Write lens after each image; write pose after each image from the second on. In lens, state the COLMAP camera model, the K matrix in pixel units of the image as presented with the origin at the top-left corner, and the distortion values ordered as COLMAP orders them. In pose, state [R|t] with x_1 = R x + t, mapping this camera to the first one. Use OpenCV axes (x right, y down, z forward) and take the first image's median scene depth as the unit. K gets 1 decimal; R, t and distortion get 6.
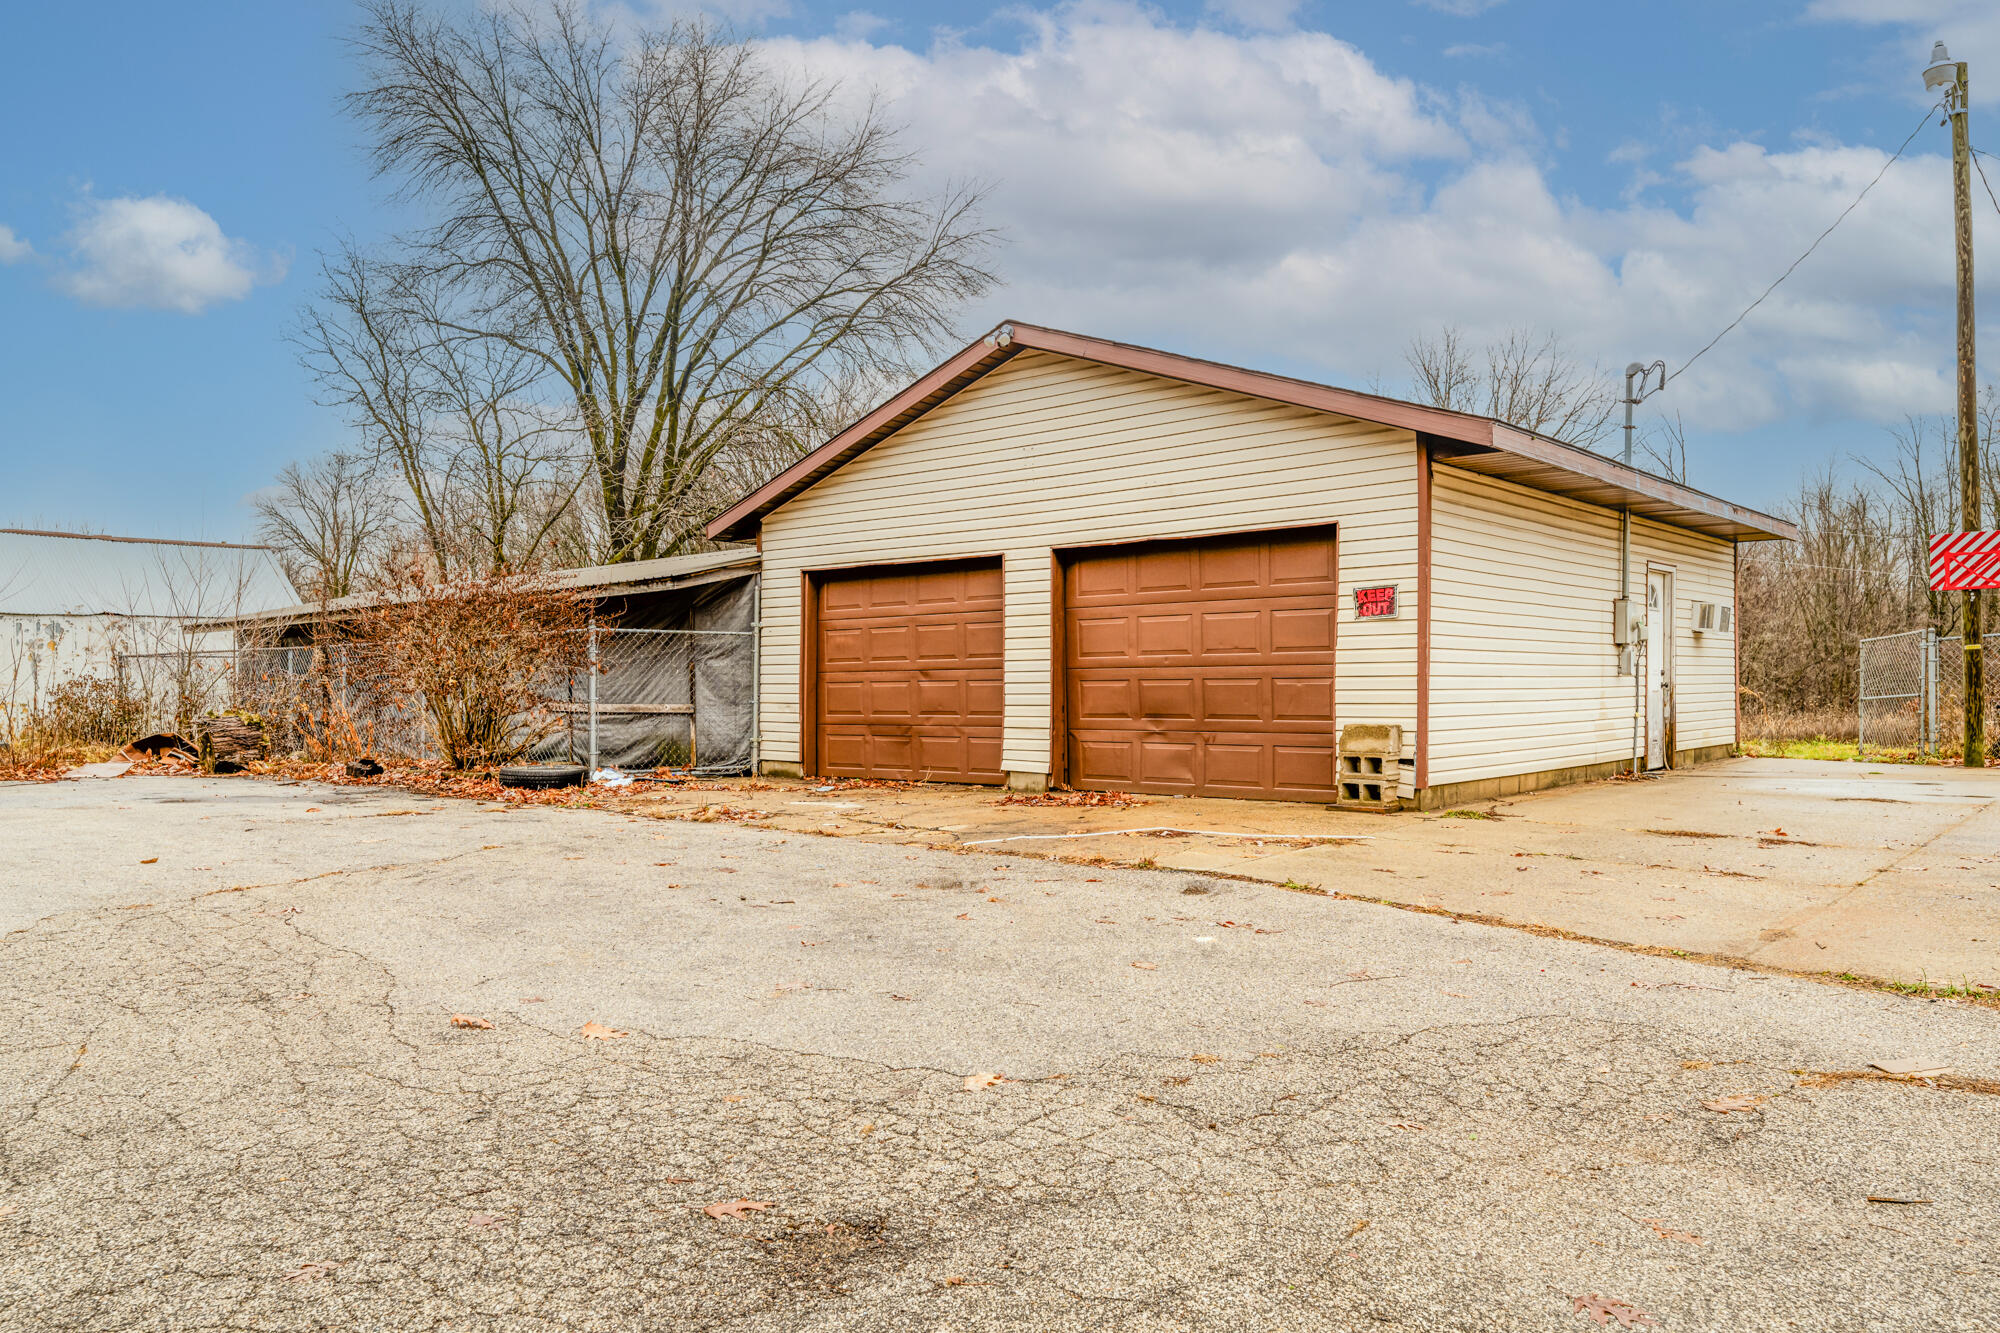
lens RADIAL K [[1368.8, 0, 1000.0], [0, 1368.8, 666.5], [0, 0, 1]] dist [-0.001534, -0.001417]
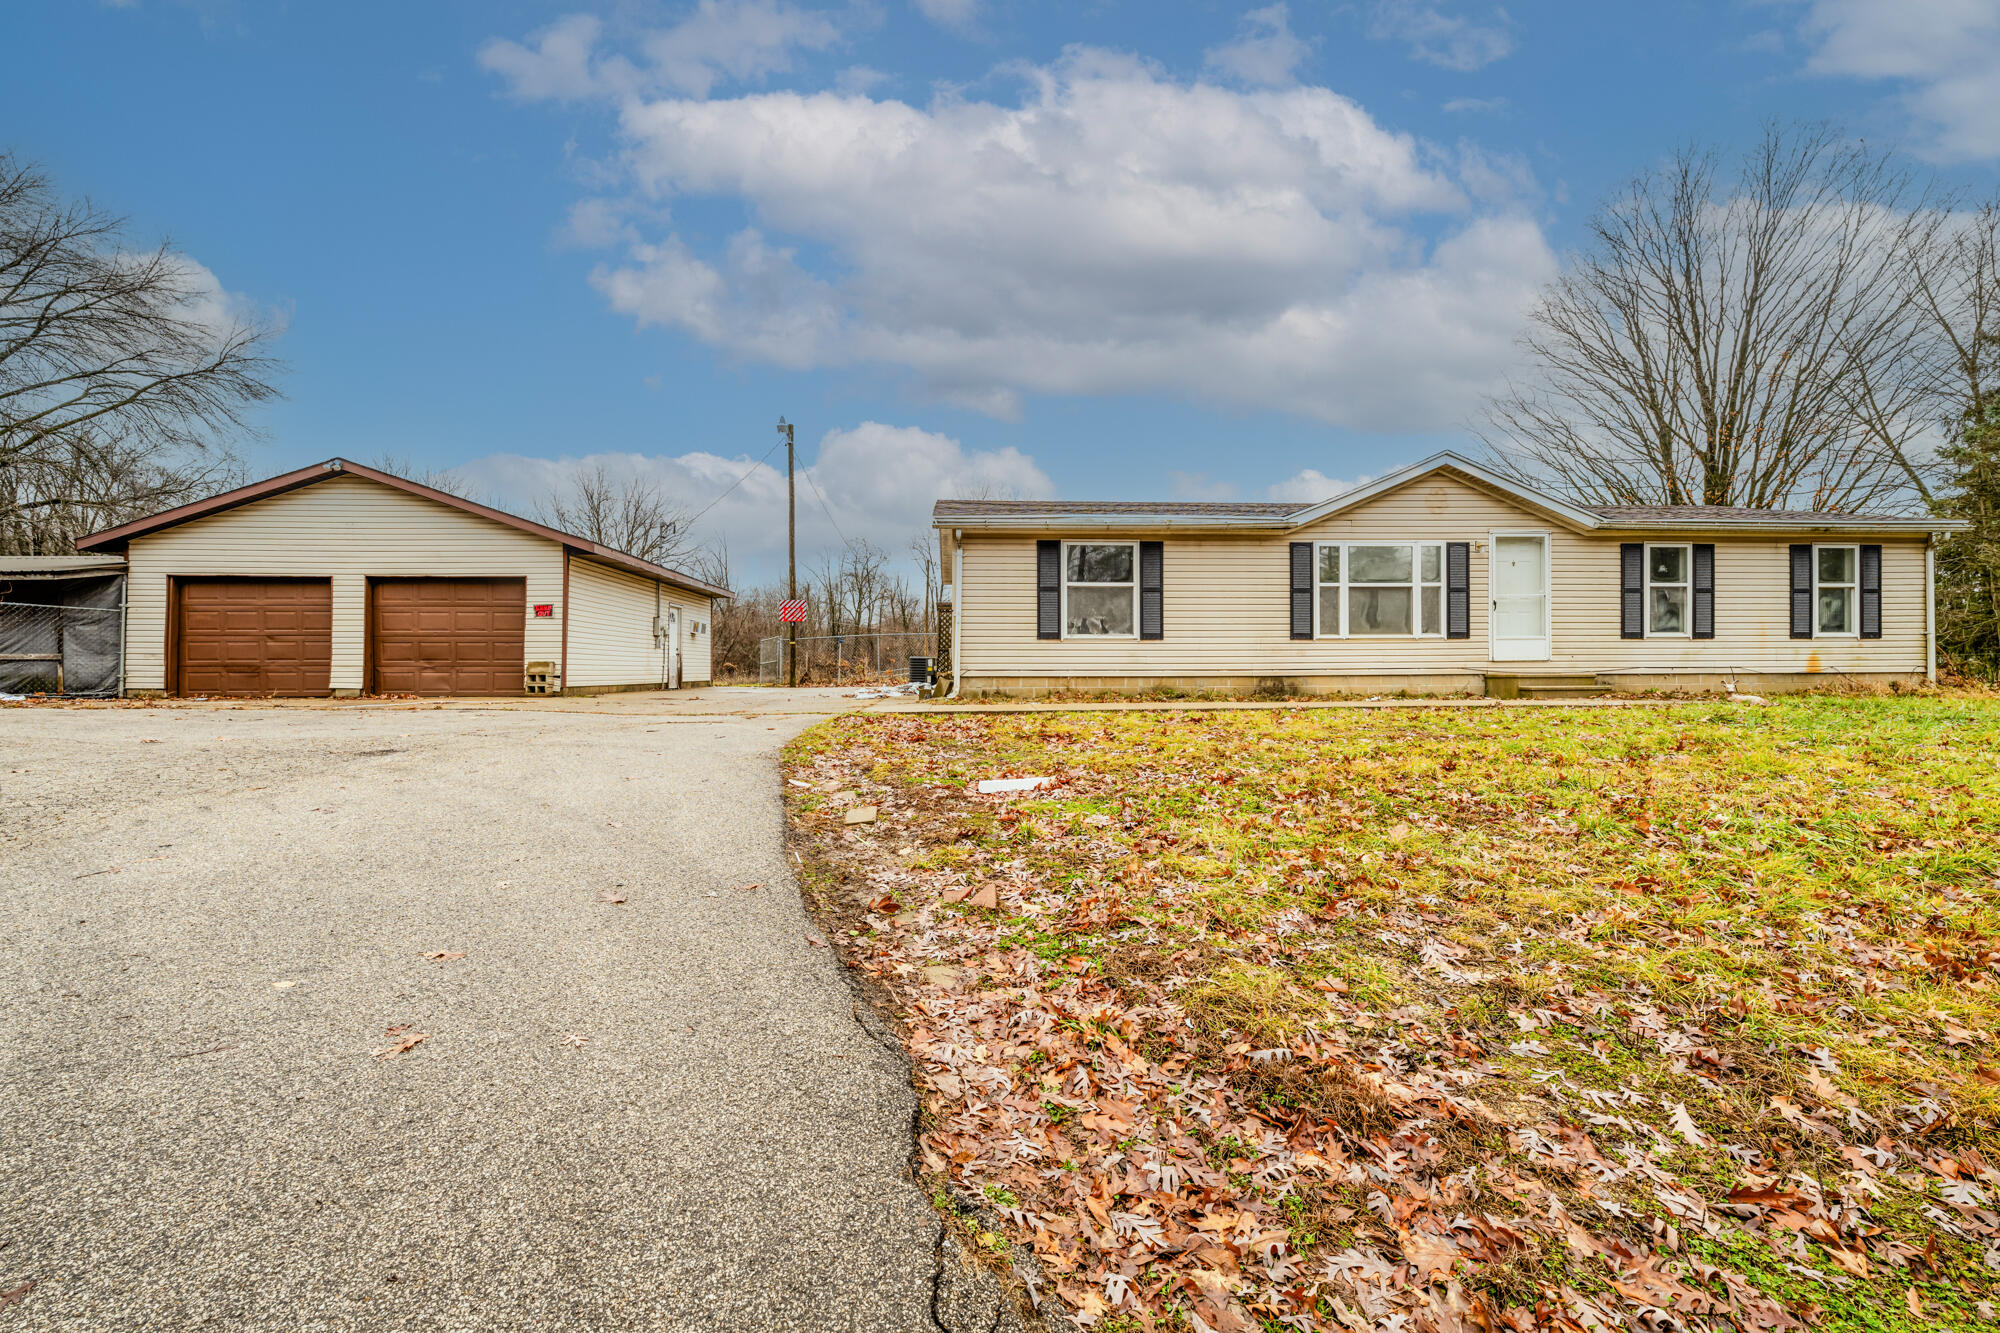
lens RADIAL K [[798.4, 0, 1000.0], [0, 798.4, 666.5], [0, 0, 1]] dist [-0.000626, 0.000199]
pose [[0.713348, 0.010683, 0.700728, -0.111027], [-0.011167, 0.999930, -0.003876, 0.038232], [-0.700721, -0.005060, 0.713418, -0.460196]]
